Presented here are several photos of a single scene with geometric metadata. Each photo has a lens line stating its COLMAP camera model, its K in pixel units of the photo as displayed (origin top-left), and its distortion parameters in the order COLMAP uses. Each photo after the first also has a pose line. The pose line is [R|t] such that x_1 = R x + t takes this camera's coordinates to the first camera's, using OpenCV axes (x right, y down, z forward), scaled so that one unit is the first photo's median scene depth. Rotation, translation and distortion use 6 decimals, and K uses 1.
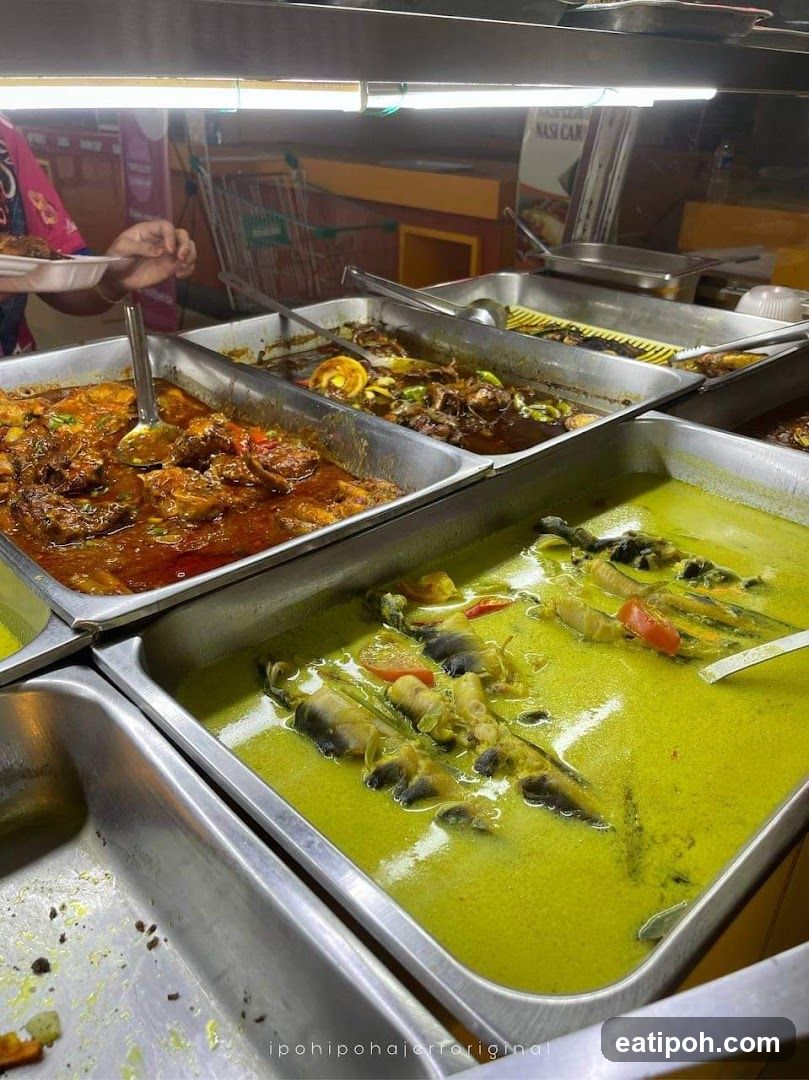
lens RADIAL K [[814.4, 0, 429.5], [0, 814.4, 540.1], [0, 0, 1]] dist [-0.024940, 0.009948]
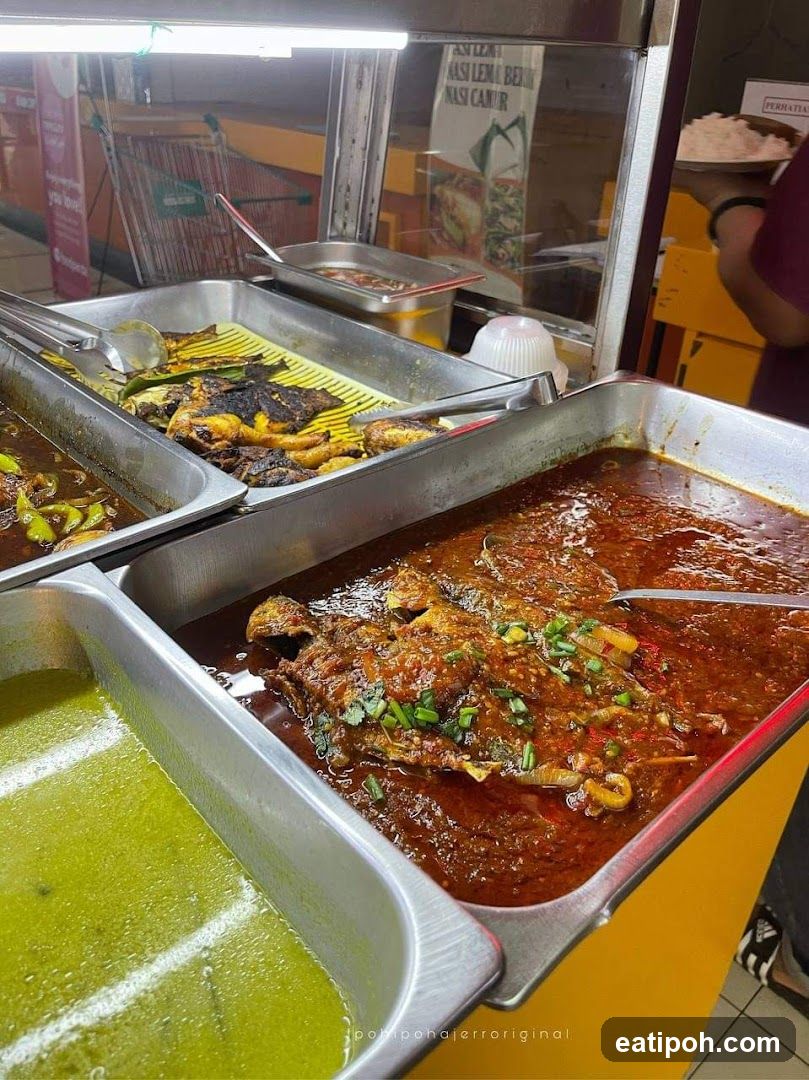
lens RADIAL K [[820.4, 0, 404.5], [0, 820.4, 540.0], [0, 0, 1]] dist [-0.032091, -0.005178]
pose [[0.998403, 0.045558, -0.033410, 0.133125], [-0.044389, 0.998403, 0.034931, -0.052338], [0.034948, -0.033393, 0.998831, 0.101415]]
